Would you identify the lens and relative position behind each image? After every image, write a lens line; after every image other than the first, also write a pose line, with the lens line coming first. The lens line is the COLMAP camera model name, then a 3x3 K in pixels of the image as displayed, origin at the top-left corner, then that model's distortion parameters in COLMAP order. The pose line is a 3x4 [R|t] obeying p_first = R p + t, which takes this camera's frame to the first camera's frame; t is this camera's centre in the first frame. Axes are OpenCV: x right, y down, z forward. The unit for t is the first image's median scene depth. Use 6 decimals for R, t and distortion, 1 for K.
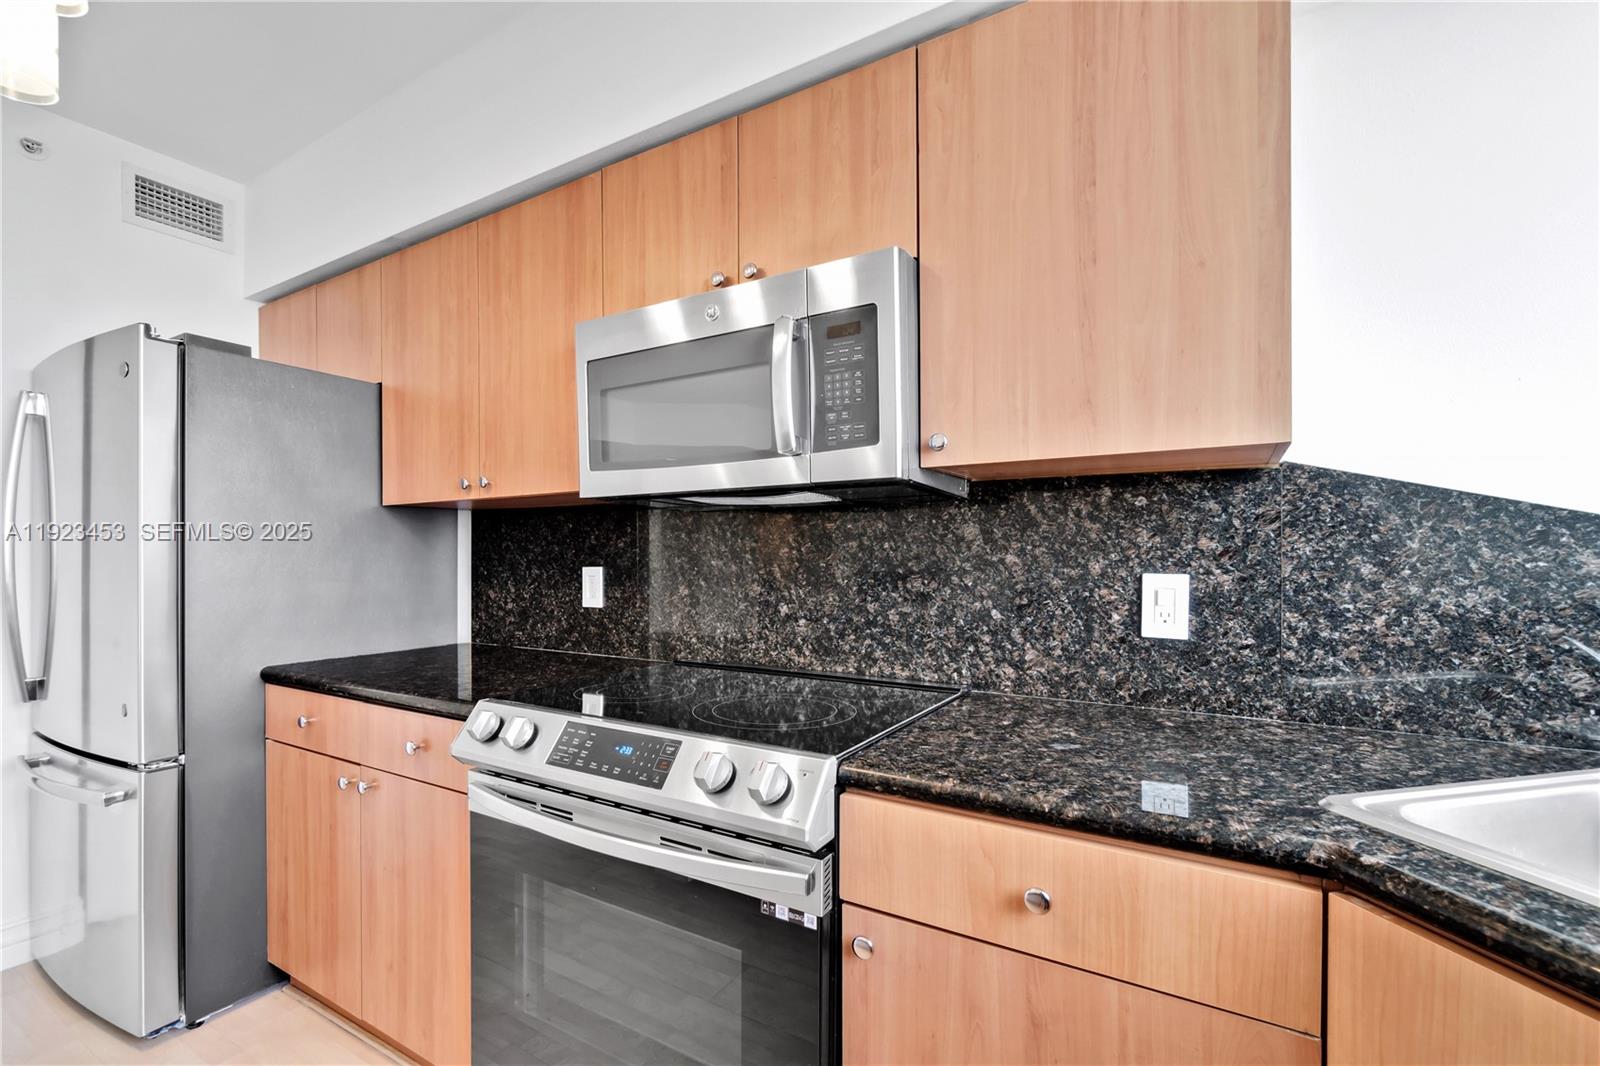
lens RADIAL K [[699.7, 0, 794.9], [0, 699.7, 565.2], [0, 0, 1]] dist [-0.025210, 0.010359]
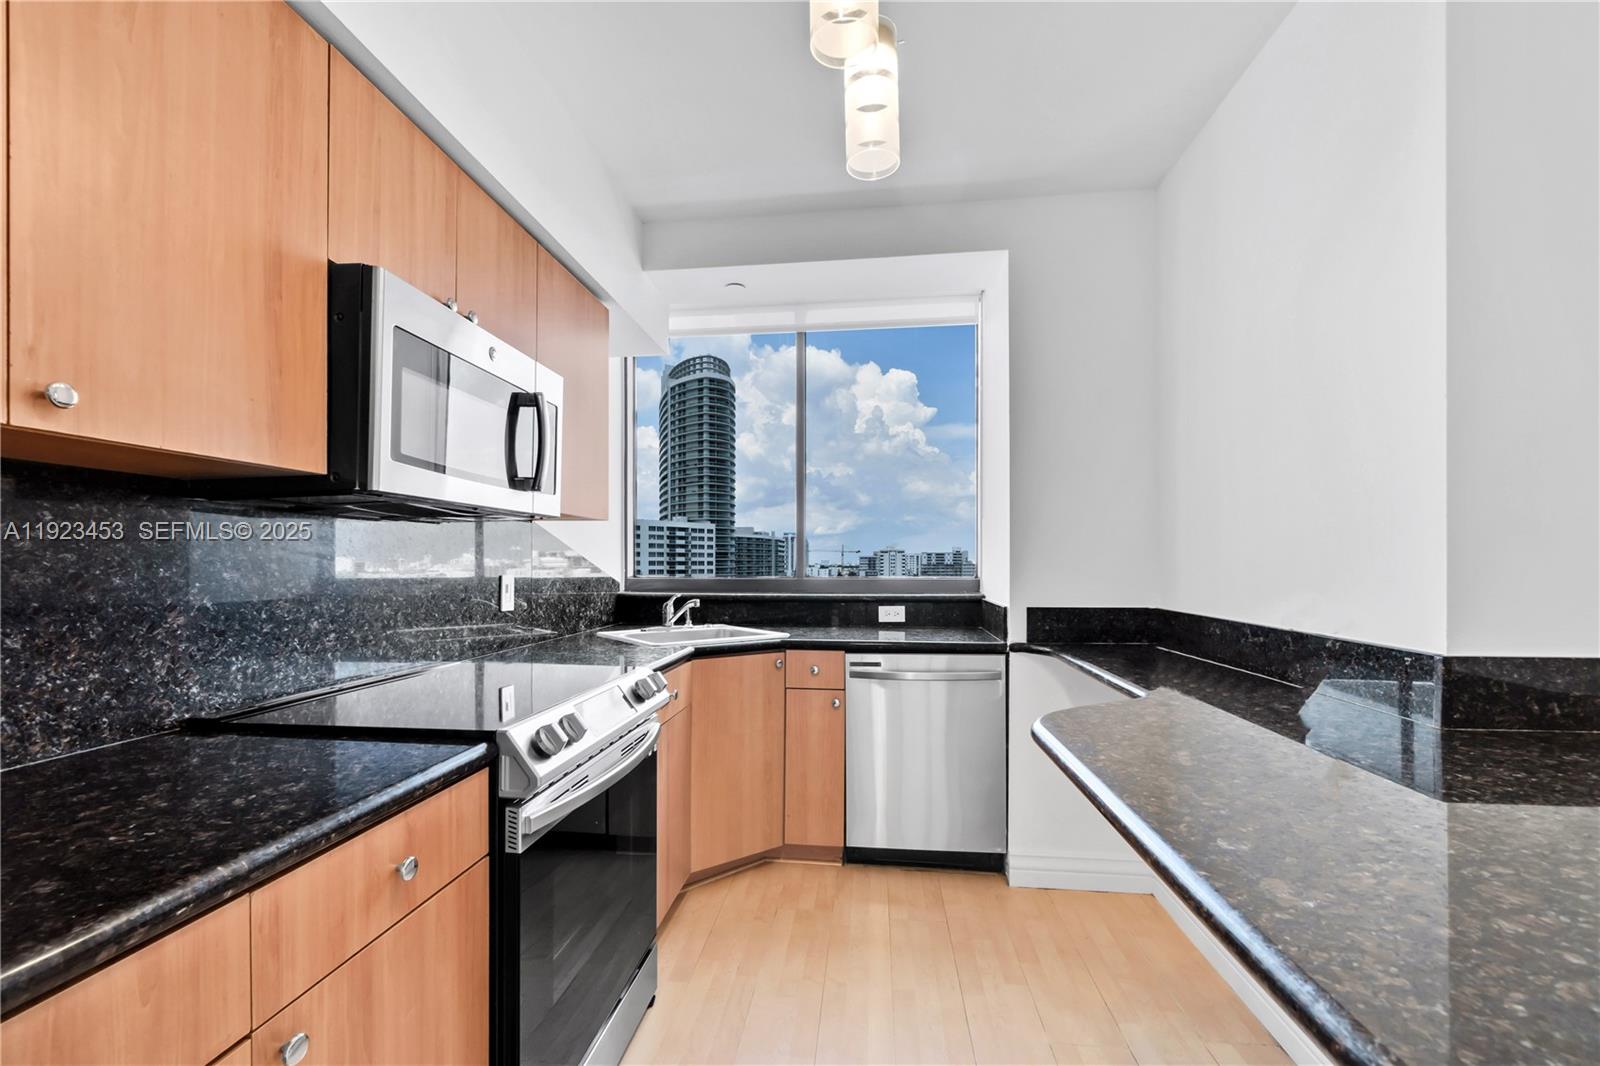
lens RADIAL K [[699.7, 0, 794.9], [0, 699.7, 565.2], [0, 0, 1]] dist [-0.025210, 0.010359]
pose [[-0.408754, -0.003765, 0.912637, -1.045087], [0.005819, 0.999960, 0.006732, -0.015859], [-0.912626, 0.008063, -0.408716, 0.776122]]
